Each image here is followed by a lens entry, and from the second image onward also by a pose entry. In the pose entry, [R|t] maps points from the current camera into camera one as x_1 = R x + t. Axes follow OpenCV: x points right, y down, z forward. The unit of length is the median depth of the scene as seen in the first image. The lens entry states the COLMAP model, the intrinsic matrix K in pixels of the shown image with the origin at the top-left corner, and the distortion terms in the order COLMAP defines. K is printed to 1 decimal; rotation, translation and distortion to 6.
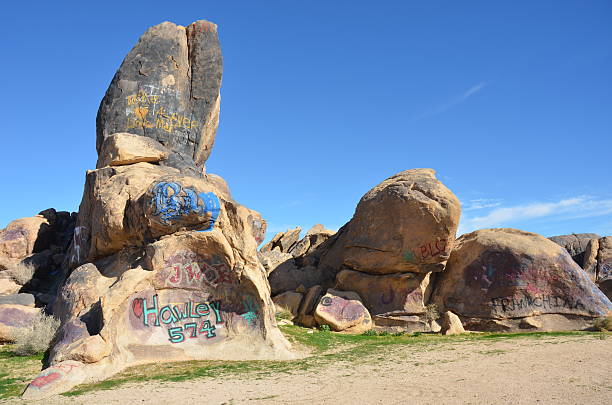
lens RADIAL K [[477.2, 0, 306.8], [0, 477.2, 210.3], [0, 0, 1]] dist [-0.172711, 0.169919]
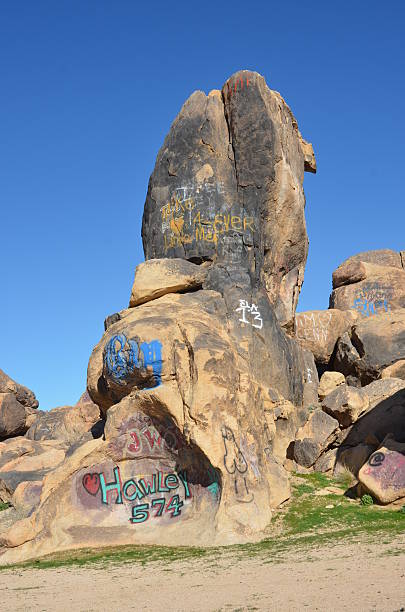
lens RADIAL K [[759.2, 0, 202.1], [0, 759.2, 321.8], [0, 0, 1]] dist [-0.000068, 0.050778]
pose [[0.781148, -0.144594, -0.607372, 0.675664], [0.169095, 0.985451, -0.017126, -0.033910], [0.601012, -0.089326, 0.794233, -0.001884]]
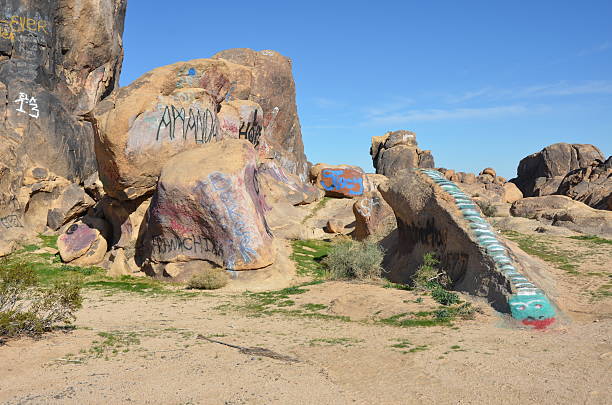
lens RADIAL K [[644.7, 0, 304.1], [0, 644.7, 213.7], [0, 0, 1]] dist [-0.086442, 0.289875]
pose [[0.883747, 0.008457, -0.467888, 1.266026], [0.092880, 0.976776, 0.193087, -0.041243], [0.458655, -0.214097, 0.862437, 0.192099]]
